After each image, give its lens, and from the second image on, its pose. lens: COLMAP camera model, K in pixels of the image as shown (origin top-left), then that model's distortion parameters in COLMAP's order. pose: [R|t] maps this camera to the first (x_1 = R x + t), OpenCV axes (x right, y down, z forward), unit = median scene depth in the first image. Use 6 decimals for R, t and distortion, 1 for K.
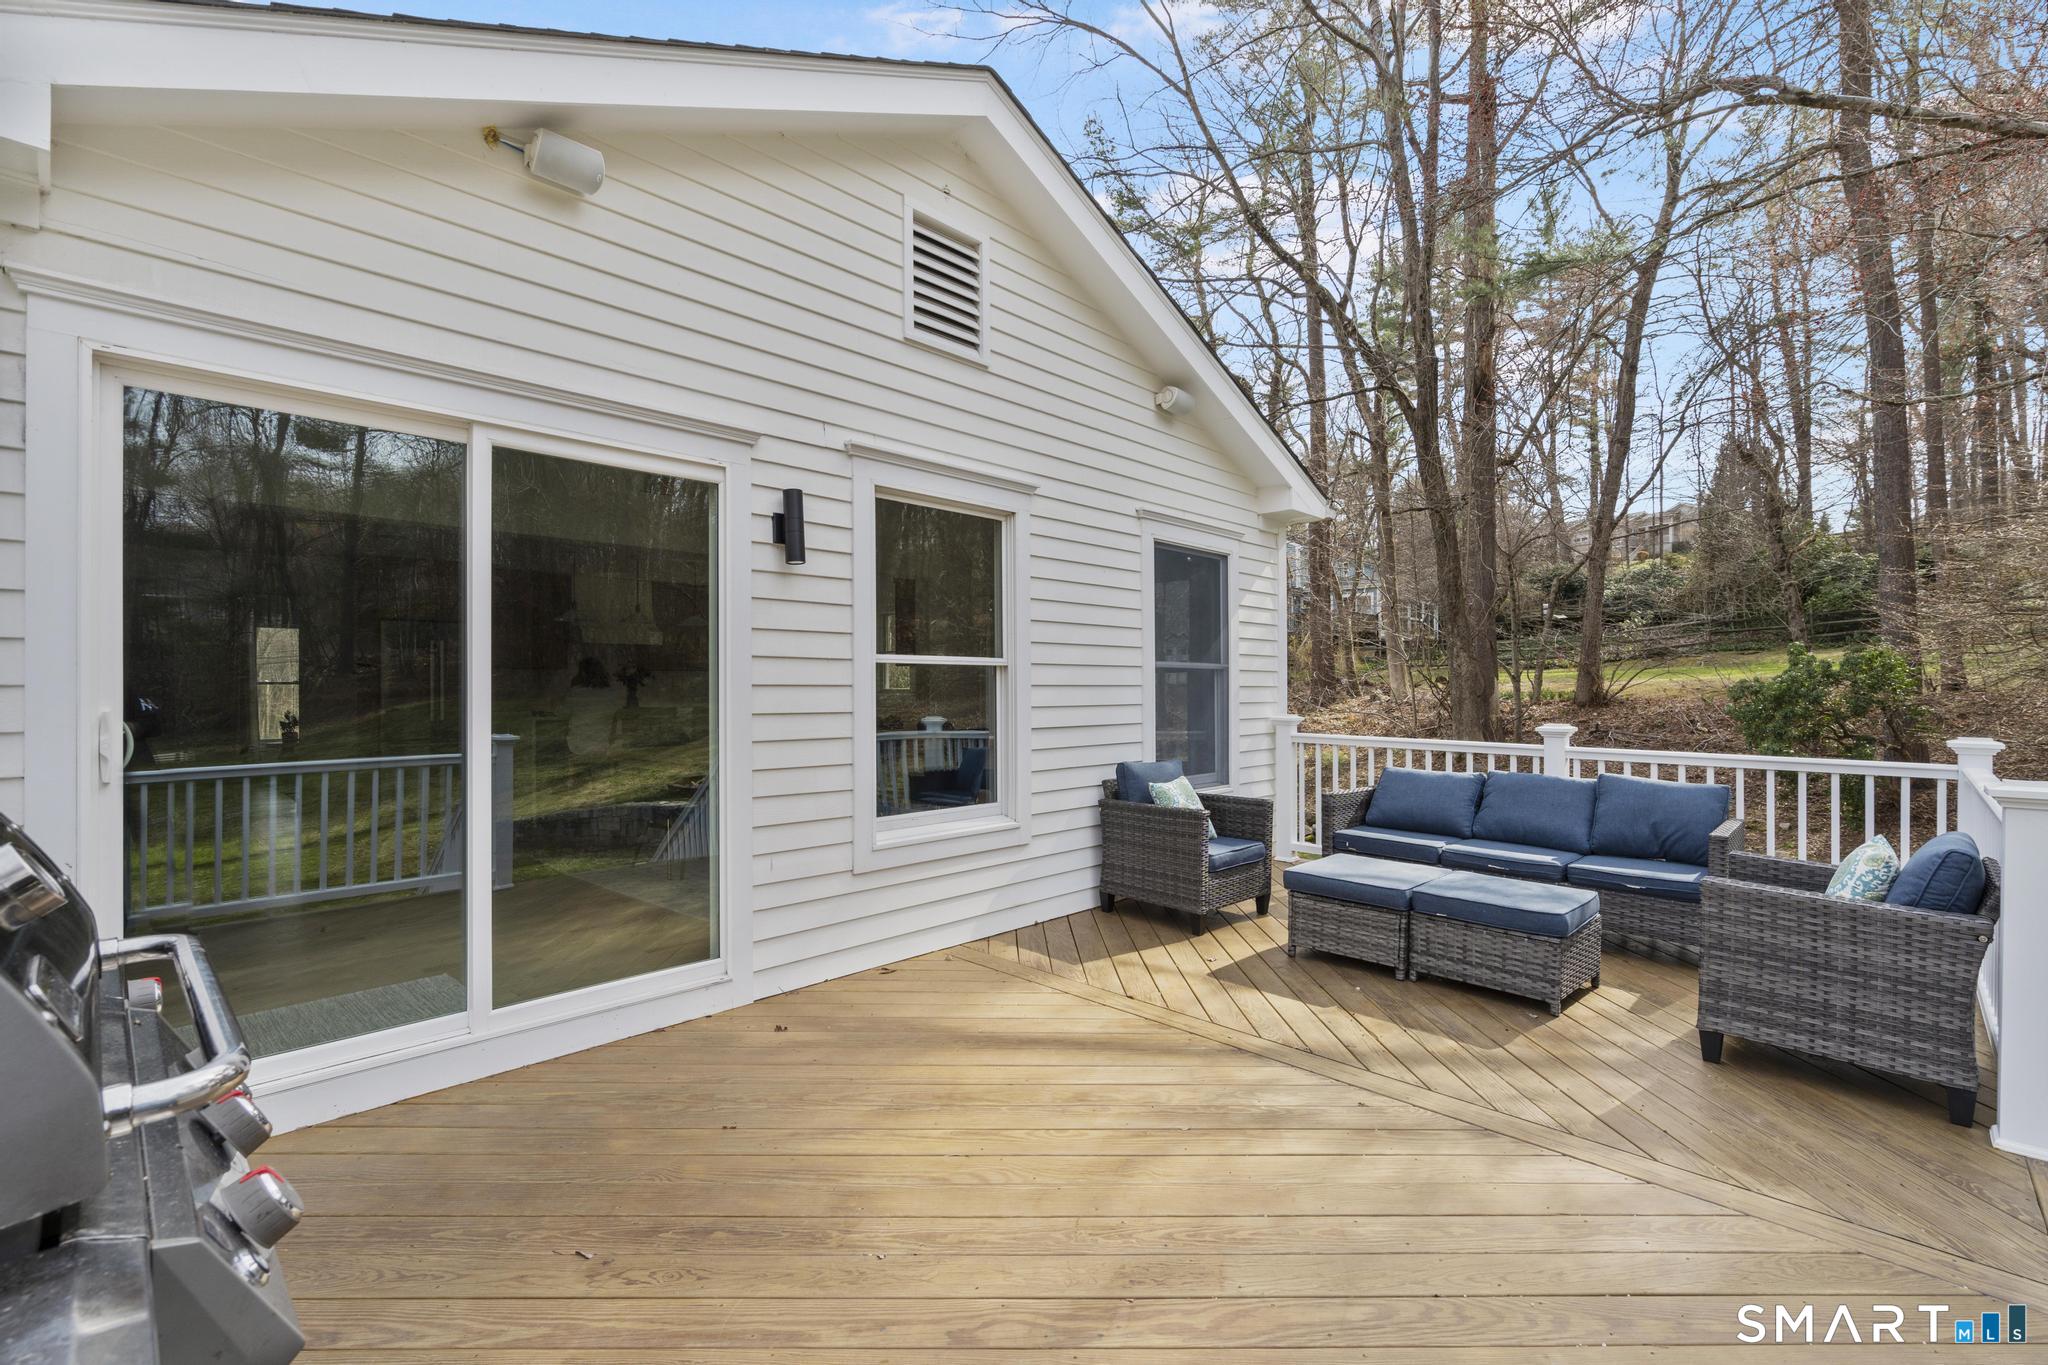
lens RADIAL K [[933.1, 0, 1019.5], [0, 933.1, 671.9], [0, 0, 1]] dist [-0.000298, 0.000033]
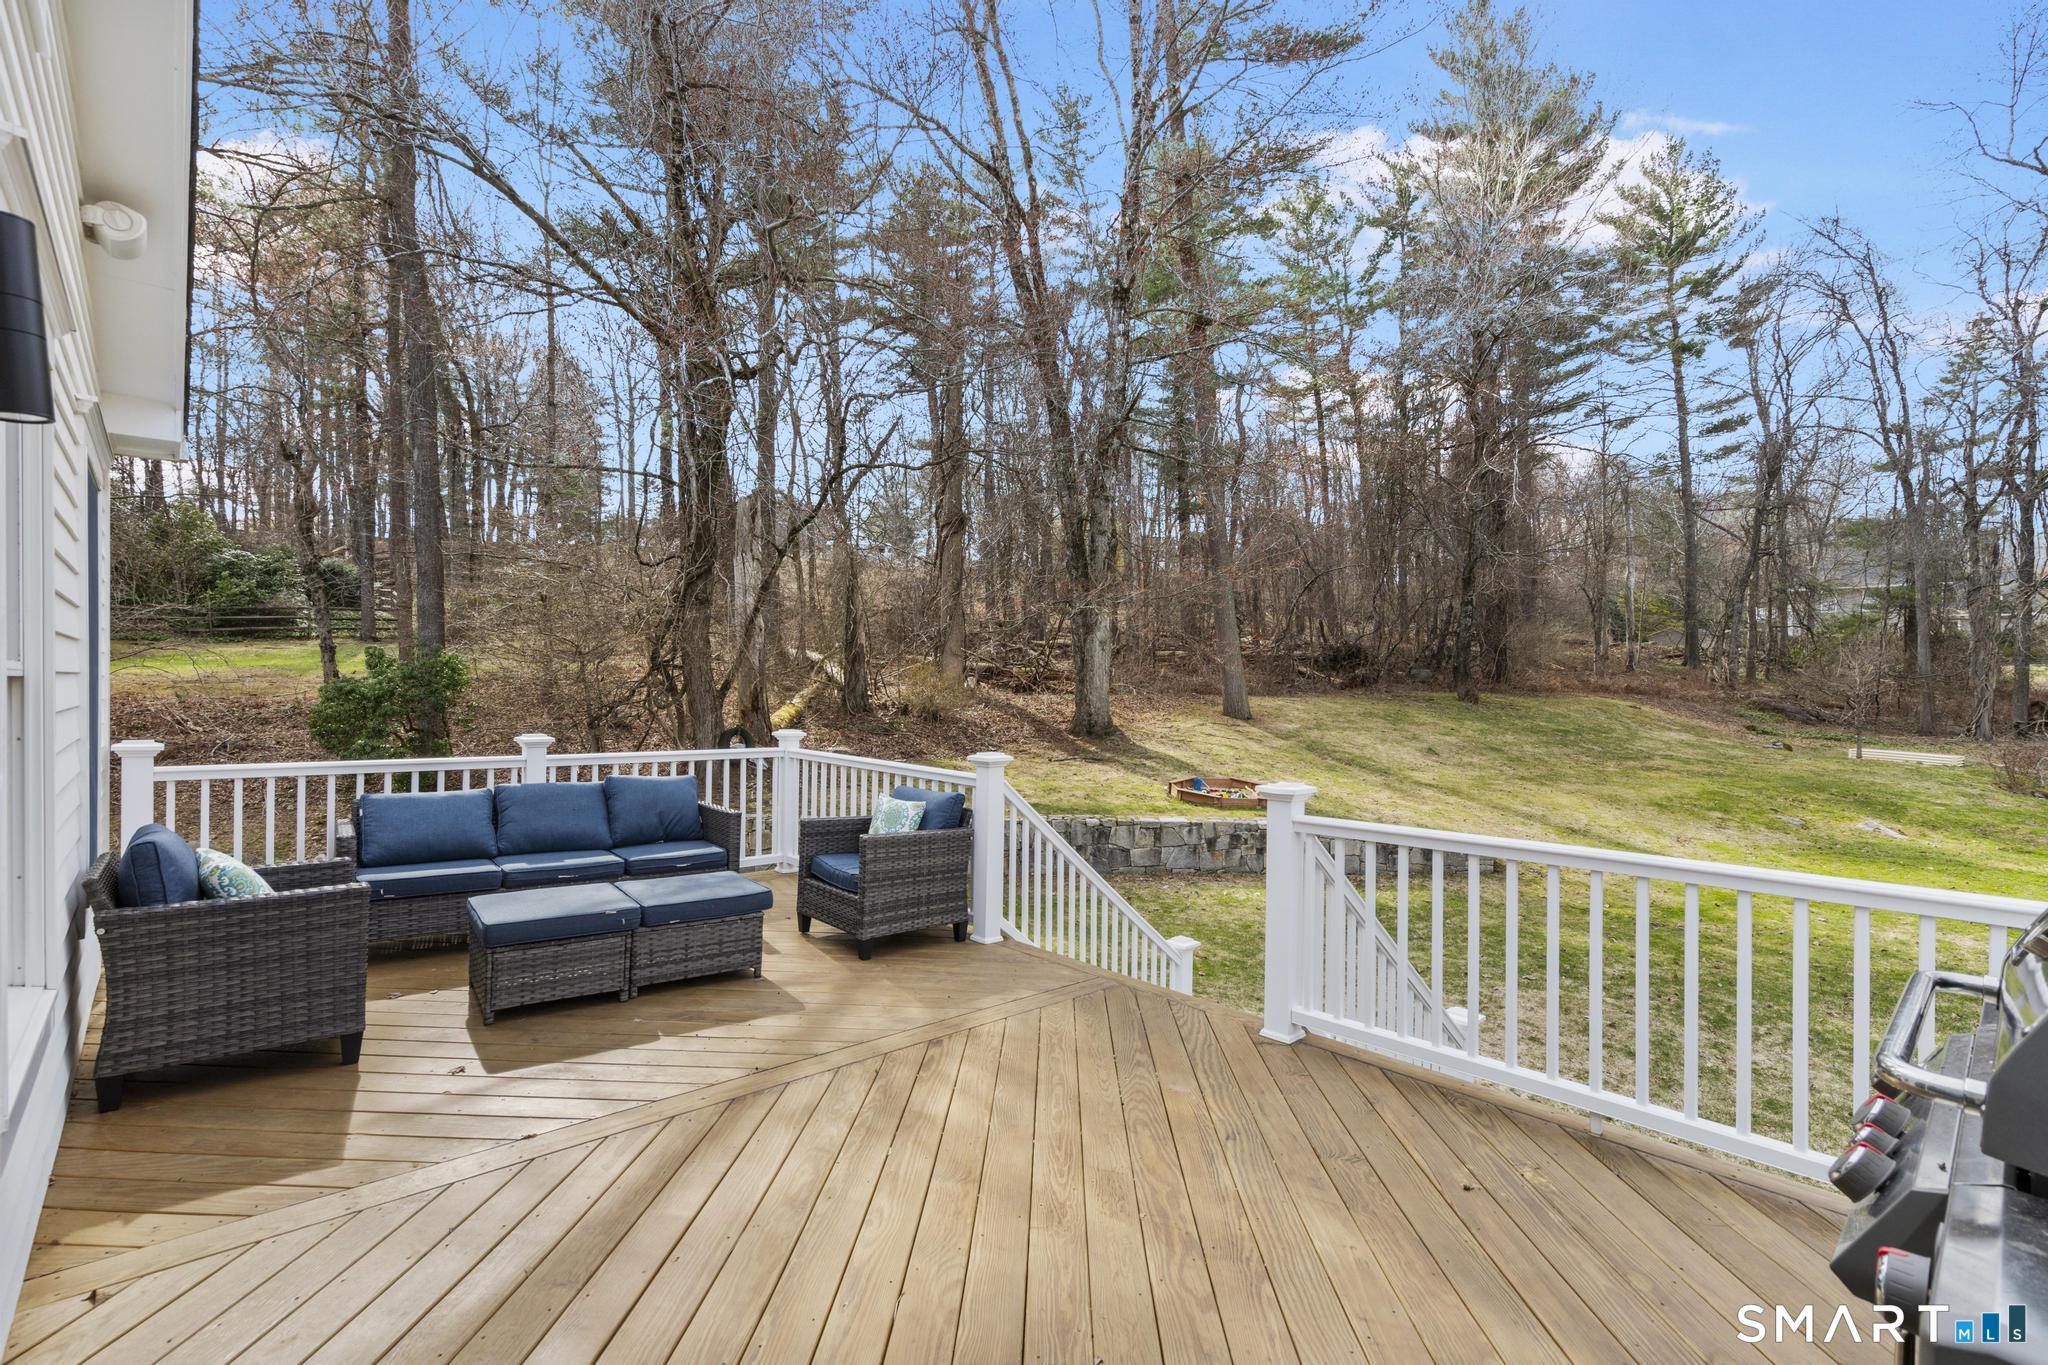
lens RADIAL K [[933.1, 0, 1019.5], [0, 933.1, 671.9], [0, 0, 1]] dist [-0.000298, 0.000033]
pose [[0.076704, 0.025544, 0.996727, -0.459547], [-0.019559, 0.999518, -0.024111, 0.002872], [-0.996862, -0.017645, 0.077167, 0.445035]]
